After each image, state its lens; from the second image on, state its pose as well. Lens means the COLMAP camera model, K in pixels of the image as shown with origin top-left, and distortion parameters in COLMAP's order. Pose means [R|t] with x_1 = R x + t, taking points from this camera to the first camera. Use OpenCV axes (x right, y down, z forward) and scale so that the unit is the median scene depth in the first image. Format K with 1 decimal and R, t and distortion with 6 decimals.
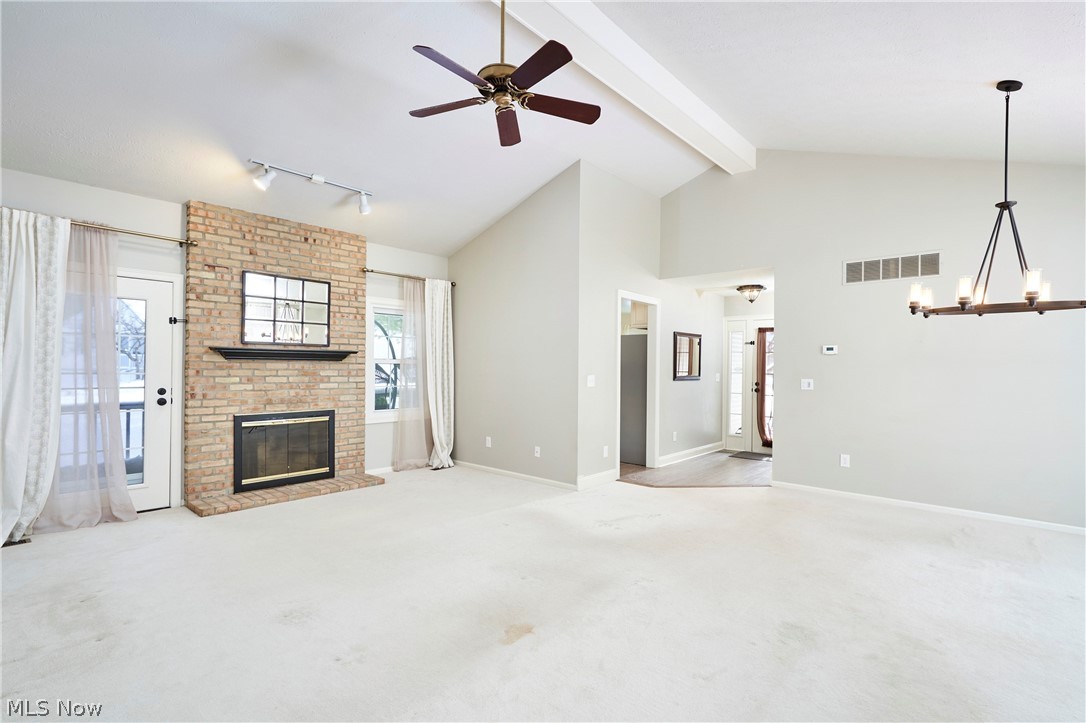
lens RADIAL K [[512.7, 0, 545.8], [0, 512.7, 364.2], [0, 0, 1]] dist [-0.001134, -0.000285]
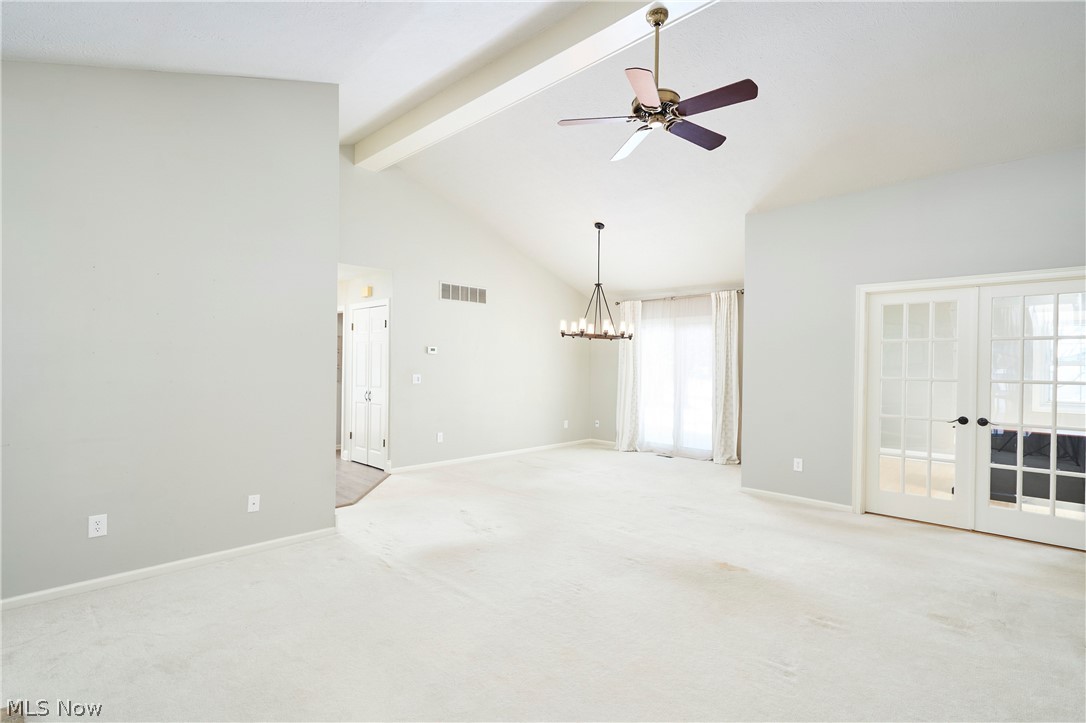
lens RADIAL K [[512.7, 0, 545.8], [0, 512.7, 364.2], [0, 0, 1]] dist [-0.001134, -0.000285]
pose [[0.035233, -0.006132, 0.999360, -0.509284], [-0.015872, 0.999852, 0.006695, -0.005514], [-0.999253, -0.016097, 0.035130, 0.516493]]
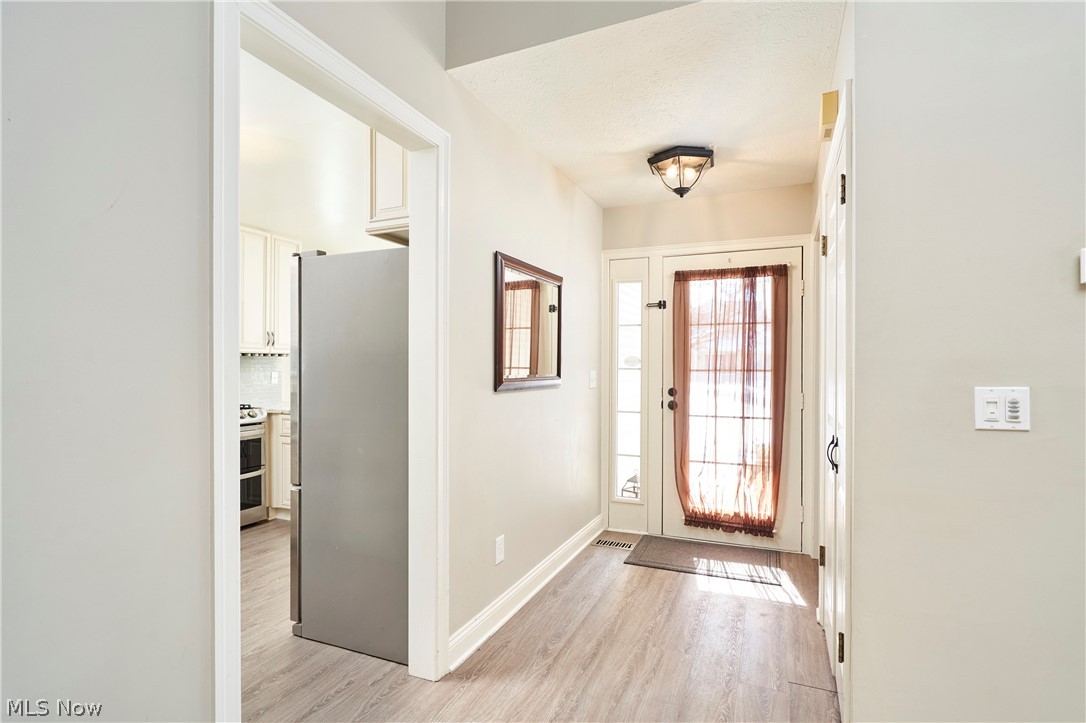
lens RADIAL K [[523.5, 0, 545.8], [0, 523.5, 365.8], [0, 0, 1]] dist [-0.000656, -0.000006]
pose [[0.951014, -0.008535, 0.309030, 0.170802], [0.007003, 0.999957, 0.006066, 0.012171], [-0.309069, -0.003604, 0.951033, 0.643245]]
